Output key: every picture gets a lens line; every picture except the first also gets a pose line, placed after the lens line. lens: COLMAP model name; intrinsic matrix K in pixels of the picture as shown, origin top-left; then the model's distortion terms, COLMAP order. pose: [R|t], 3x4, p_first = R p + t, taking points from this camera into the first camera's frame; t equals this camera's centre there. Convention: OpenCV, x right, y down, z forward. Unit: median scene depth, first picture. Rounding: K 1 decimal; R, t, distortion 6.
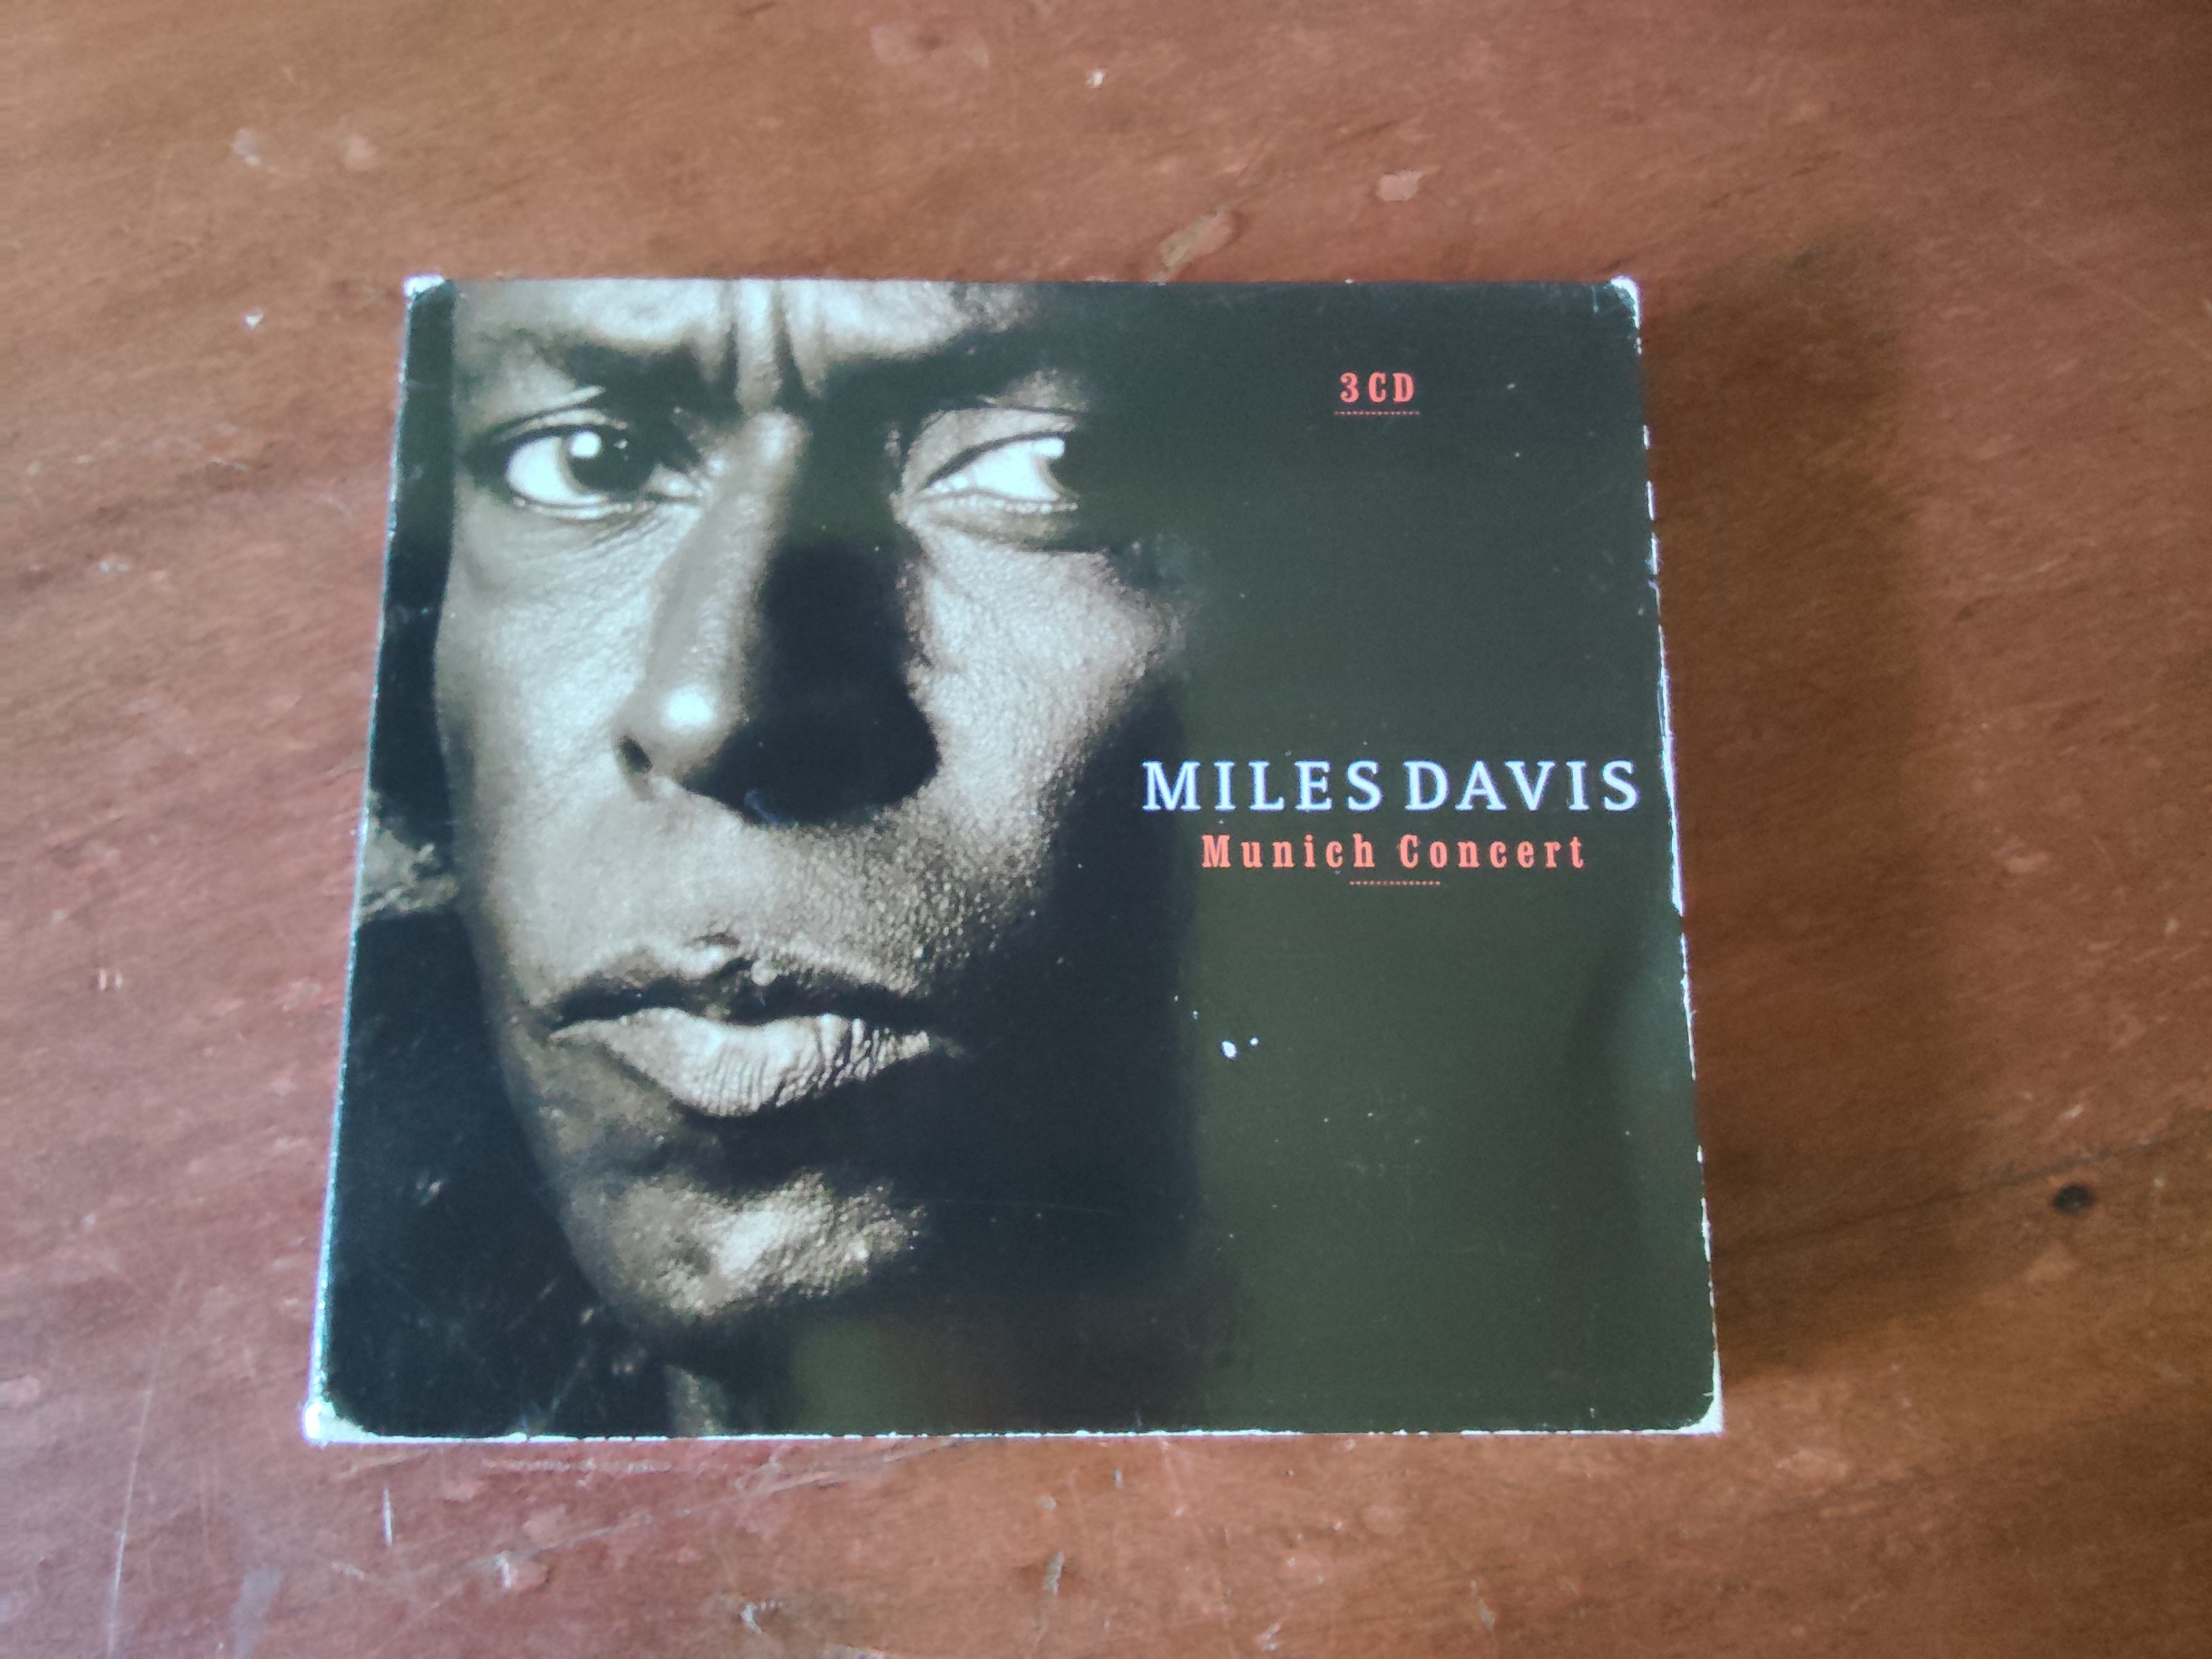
lens RADIAL K [[1782.4, 0, 1091.4], [0, 1782.4, 824.5], [0, 0, 1]] dist [0.028037, -0.072088]
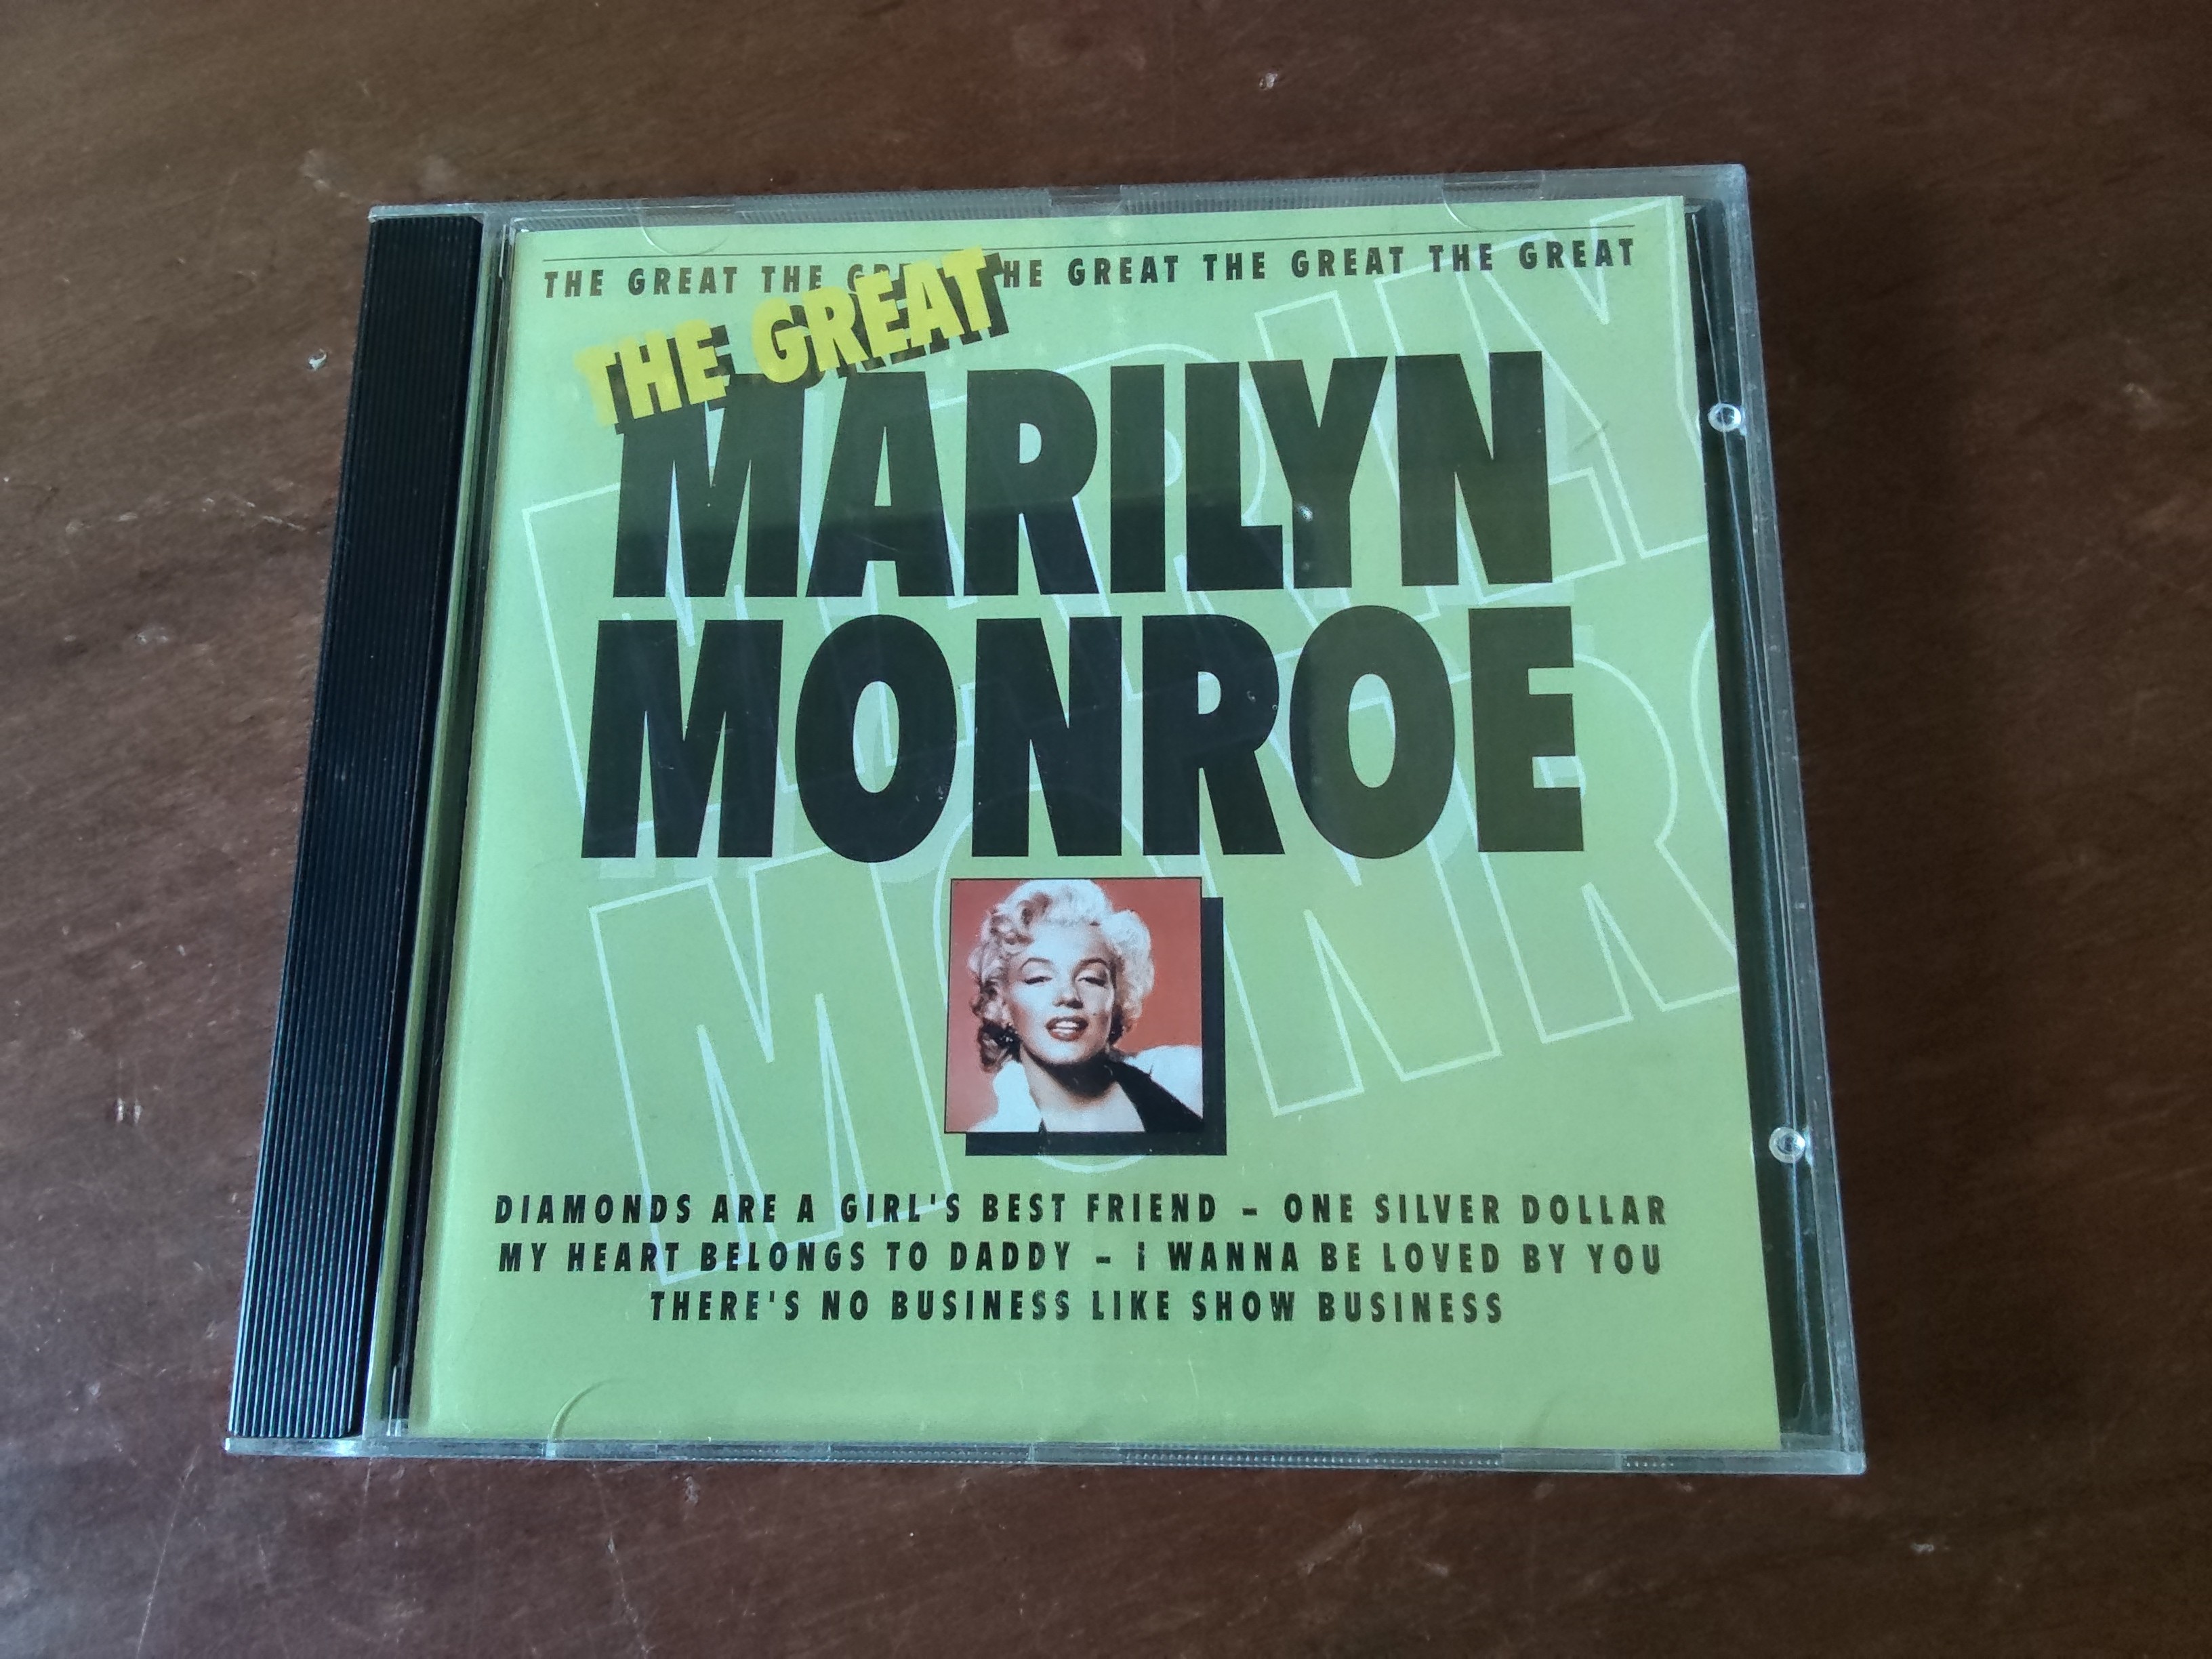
lens RADIAL K [[1782.4, 0, 1094.3], [0, 1782.4, 828.8], [0, 0, 1]] dist [0.028037, -0.072088]
pose [[0.997050, 0.014733, -0.075323, -0.012459], [-0.016349, 0.999648, -0.020886, -0.040110], [0.074989, 0.022056, 0.996940, 0.155975]]
